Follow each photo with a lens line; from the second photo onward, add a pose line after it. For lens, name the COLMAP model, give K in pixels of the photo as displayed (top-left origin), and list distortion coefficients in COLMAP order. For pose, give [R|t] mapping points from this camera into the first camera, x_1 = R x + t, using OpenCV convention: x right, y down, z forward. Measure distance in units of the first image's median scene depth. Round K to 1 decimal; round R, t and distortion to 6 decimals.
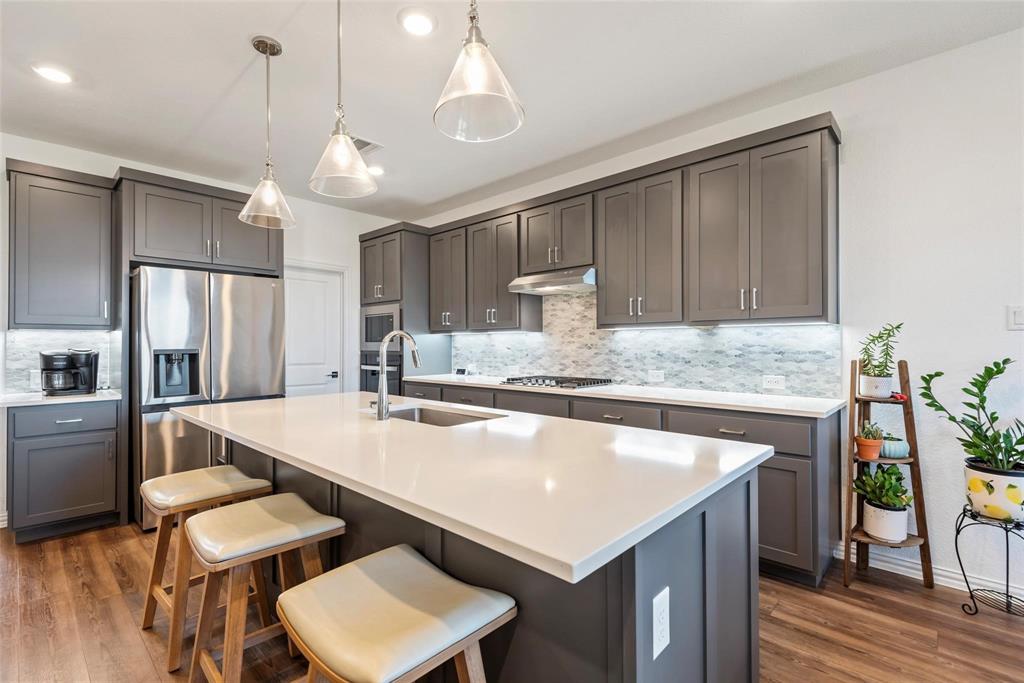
lens RADIAL K [[463.3, 0, 509.6], [0, 463.3, 343.9], [0, 0, 1]] dist [0.014989, -0.008800]
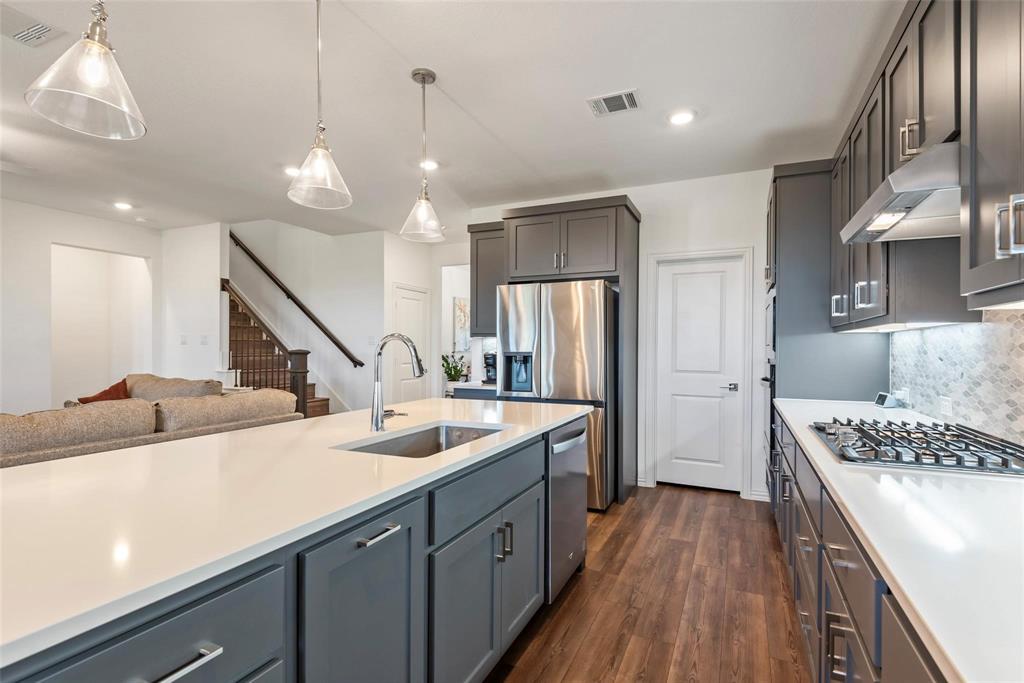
lens RADIAL K [[491.2, 0, 522.6], [0, 491.2, 348.1], [0, 0, 1]] dist [0.012990, -0.003131]
pose [[0.331951, 0.003640, -0.943290, 0.434739], [-0.003395, 0.999991, 0.002664, -0.001964], [0.943291, 0.002318, 0.331960, 0.556841]]
